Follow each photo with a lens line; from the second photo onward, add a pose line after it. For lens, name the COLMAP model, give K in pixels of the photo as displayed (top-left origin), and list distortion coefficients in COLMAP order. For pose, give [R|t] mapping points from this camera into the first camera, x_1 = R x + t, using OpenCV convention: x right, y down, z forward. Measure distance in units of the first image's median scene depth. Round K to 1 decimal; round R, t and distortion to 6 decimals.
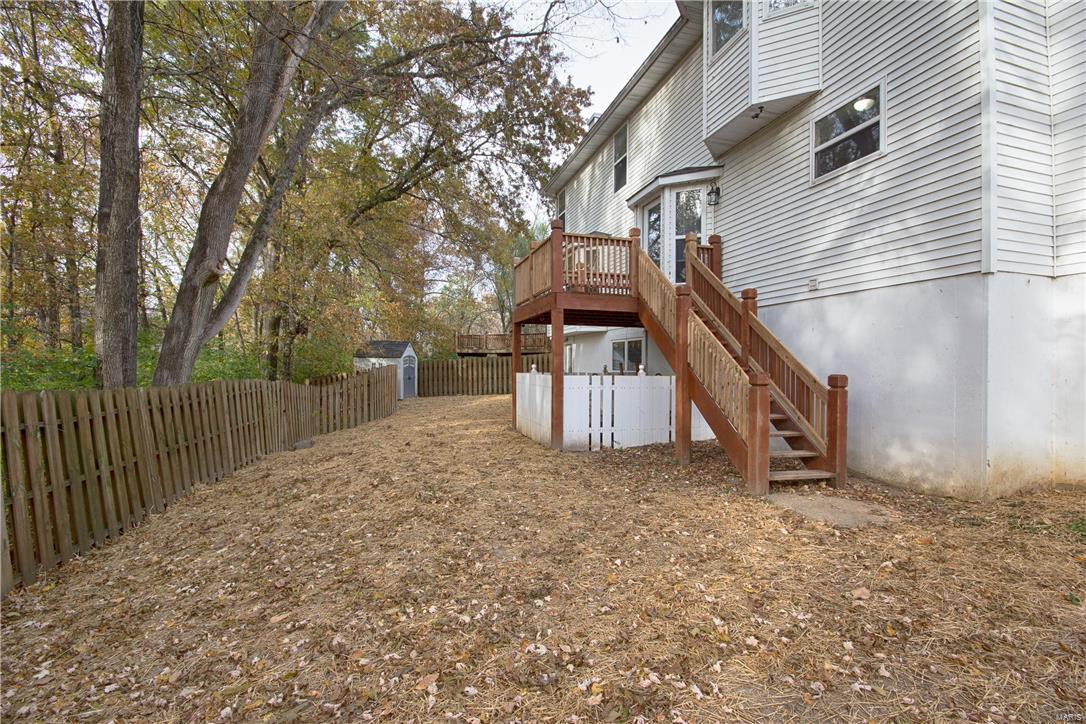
lens RADIAL K [[493.7, 0, 543.0], [0, 493.7, 362.0], [0, 0, 1]] dist [0.000947, 0.000182]
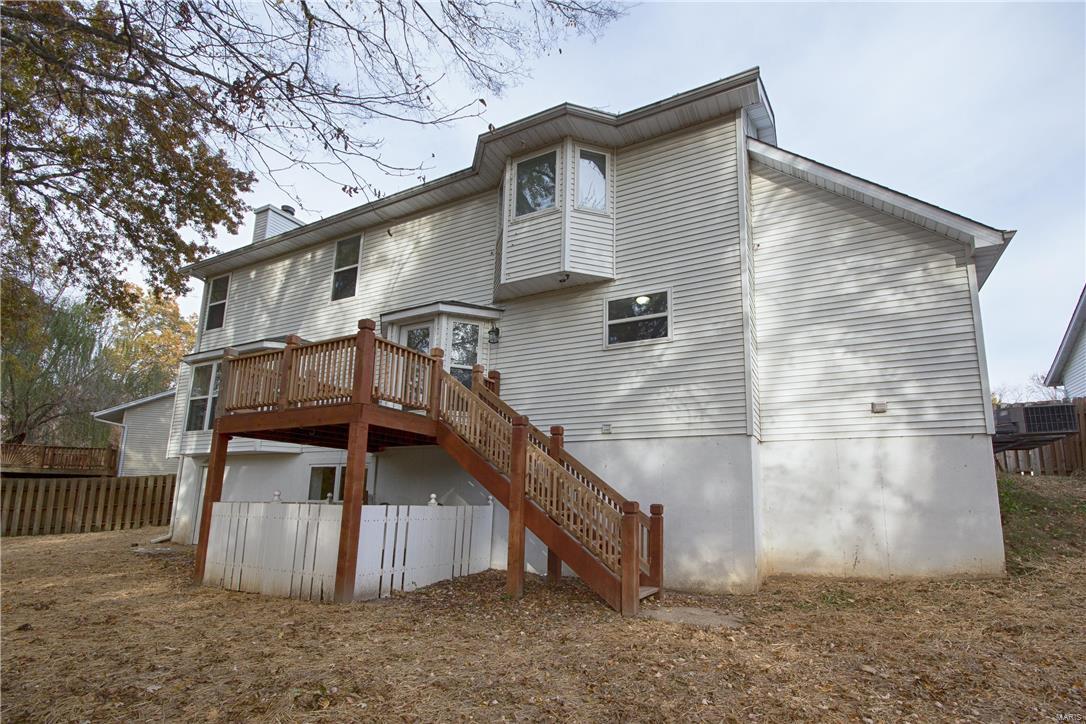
lens RADIAL K [[495.8, 0, 543.2], [0, 495.8, 420.0], [0, 0, 1]] dist [-0.002053, -0.000141]
pose [[0.713710, 0.116460, 0.690692, -0.389517], [-0.016524, 0.988606, -0.149618, 0.006673], [-0.700246, 0.095371, 0.707502, 0.238179]]
